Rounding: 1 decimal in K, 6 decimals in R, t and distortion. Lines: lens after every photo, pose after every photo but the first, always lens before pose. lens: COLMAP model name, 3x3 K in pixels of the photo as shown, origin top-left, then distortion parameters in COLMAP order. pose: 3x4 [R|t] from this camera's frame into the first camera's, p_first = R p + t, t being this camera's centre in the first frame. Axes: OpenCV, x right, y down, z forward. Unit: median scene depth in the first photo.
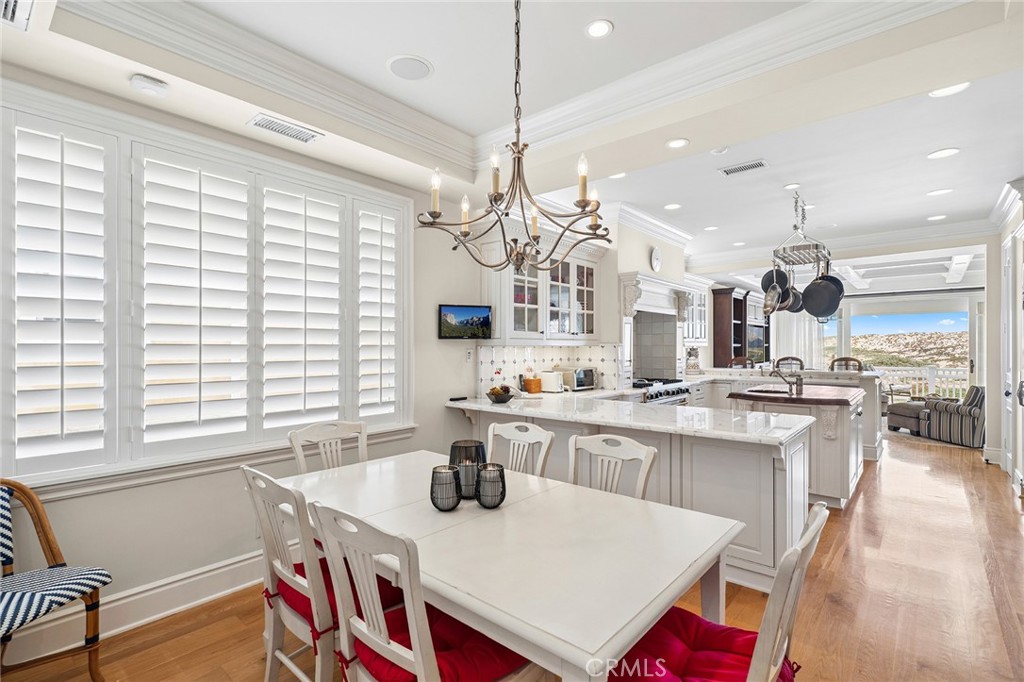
lens RADIAL K [[475.4, 0, 508.5], [0, 475.4, 340.6], [0, 0, 1]] dist [-0.000638, -0.000048]
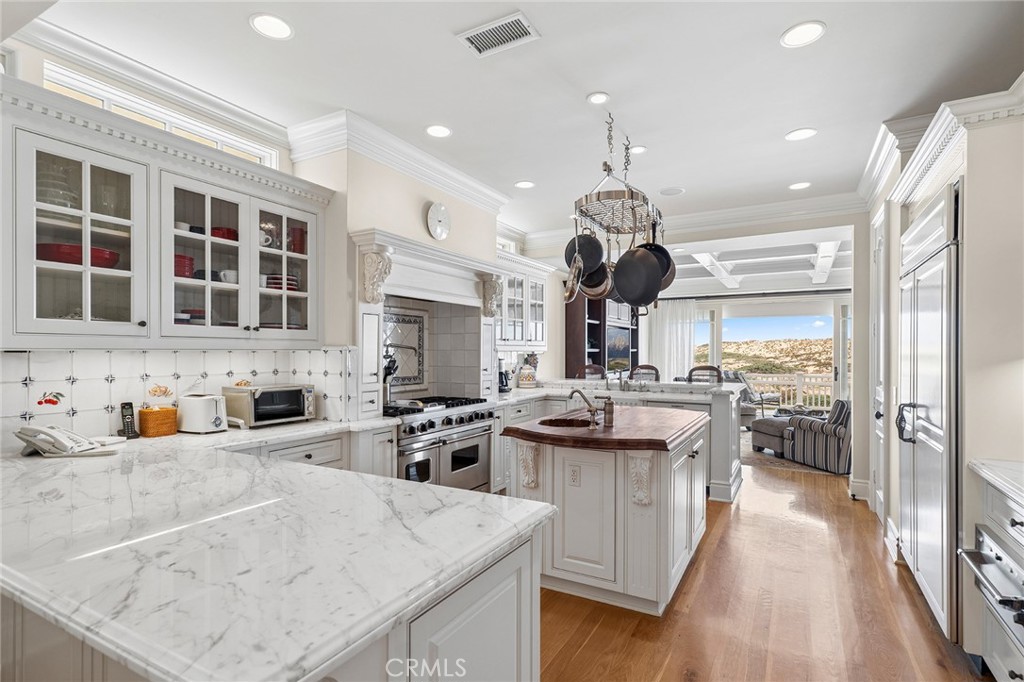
lens RADIAL K [[502.8, 0, 509.6], [0, 502.8, 344.8], [0, 0, 1]] dist [-0.000987, -0.000121]
pose [[0.980207, 0.005435, 0.197899, 0.255577], [-0.005293, 0.999985, -0.001248, 0.003183], [-0.197902, 0.000176, 0.980222, 0.268851]]
